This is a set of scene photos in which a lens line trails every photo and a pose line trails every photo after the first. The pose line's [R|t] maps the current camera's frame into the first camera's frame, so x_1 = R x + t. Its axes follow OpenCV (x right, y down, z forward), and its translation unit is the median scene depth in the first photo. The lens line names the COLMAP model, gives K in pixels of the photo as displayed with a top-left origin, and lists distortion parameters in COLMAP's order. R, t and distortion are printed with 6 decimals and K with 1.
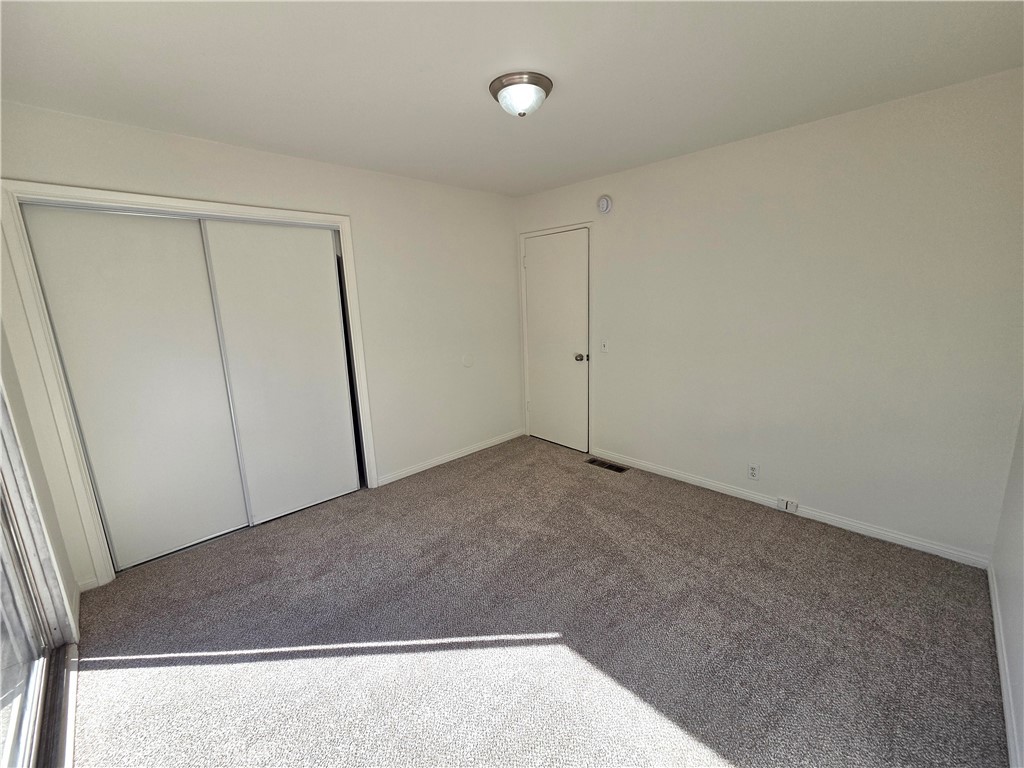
lens RADIAL K [[420.6, 0, 511.9], [0, 420.6, 384.7], [0, 0, 1]] dist [-0.018639, -0.000068]
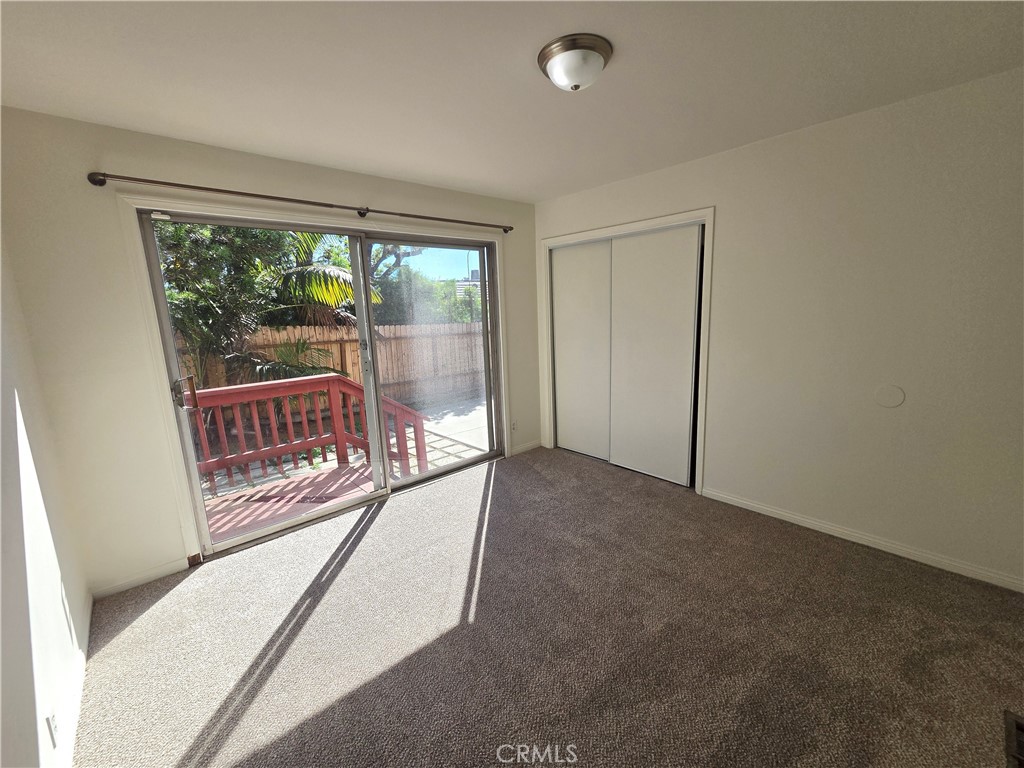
lens RADIAL K [[420.6, 0, 512.3], [0, 420.6, 382.5], [0, 0, 1]] dist [-0.018639, -0.000068]
pose [[-0.050146, 0.215694, -0.975173, 0.646356], [-0.165842, 0.961048, 0.221097, -0.155669], [0.984877, 0.172811, -0.012422, 0.639341]]
